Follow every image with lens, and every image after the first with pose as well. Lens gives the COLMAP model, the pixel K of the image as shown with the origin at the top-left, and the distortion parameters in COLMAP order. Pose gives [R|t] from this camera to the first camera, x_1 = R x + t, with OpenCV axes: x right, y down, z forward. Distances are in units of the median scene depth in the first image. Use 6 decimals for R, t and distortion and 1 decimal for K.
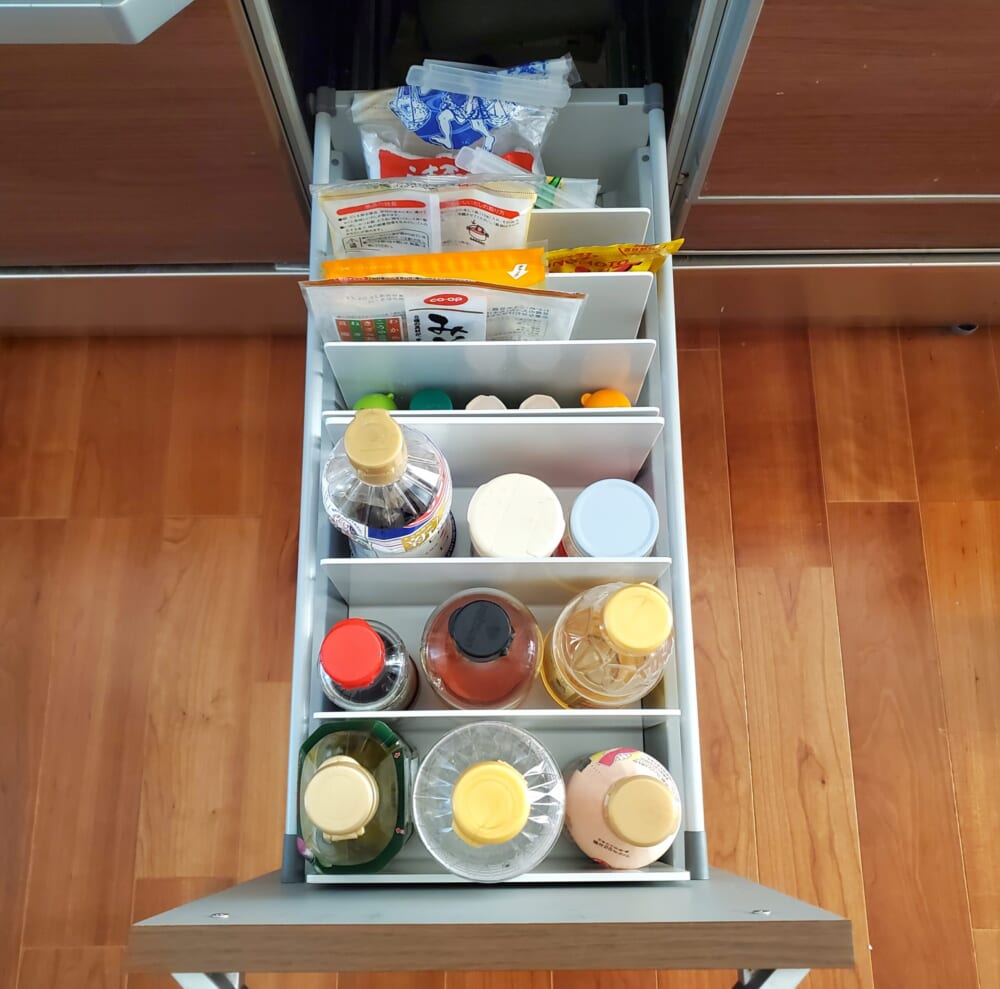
lens RADIAL K [[1050.8, 0, 500.0], [0, 1050.8, 494.5], [0, 0, 1]] dist [0.004052, -0.013154]
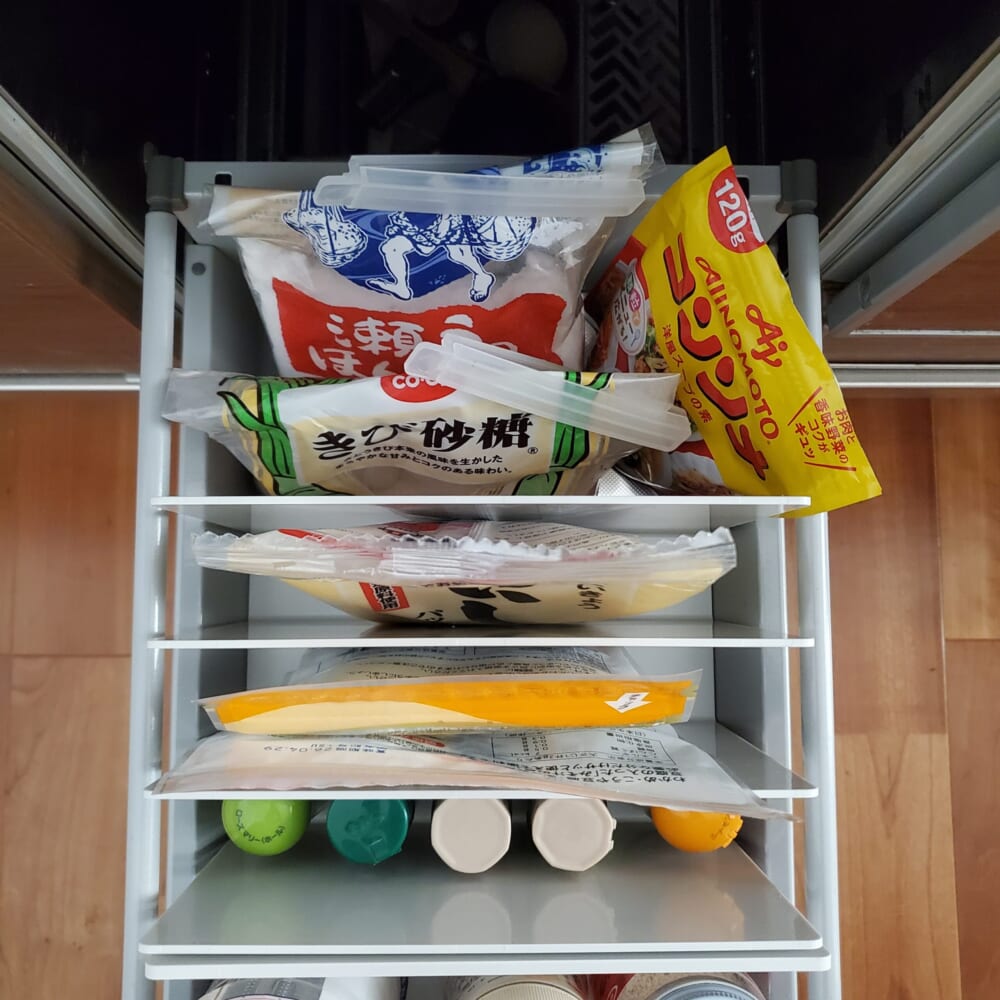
lens RADIAL K [[1082.2, 0, 513.5], [0, 1082.2, 498.3], [0, 0, 1]] dist [0.000830, -0.000061]
pose [[0.999474, 0.009351, 0.031062, -0.007286], [-0.014613, 0.984677, 0.173775, -0.220851], [-0.028961, -0.174137, 0.984295, 0.311982]]
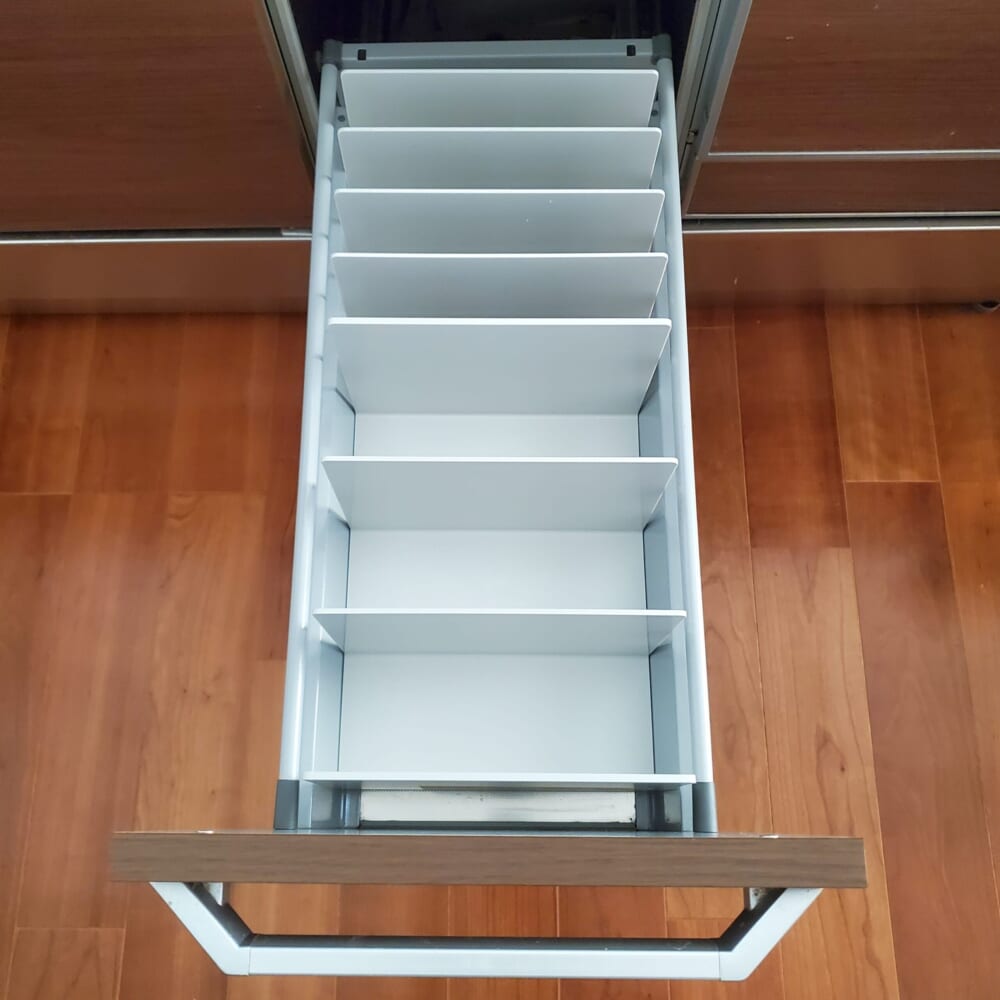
lens RADIAL K [[1068.6, 0, 484.3], [0, 1068.6, 479.7], [0, 0, 1]] dist [-0.009332, 0.012889]
pose [[0.999546, 0.004806, -0.029739, 0.007545], [-0.005946, 0.999246, -0.038380, 0.047453], [0.029532, 0.038540, 0.998821, 0.005213]]
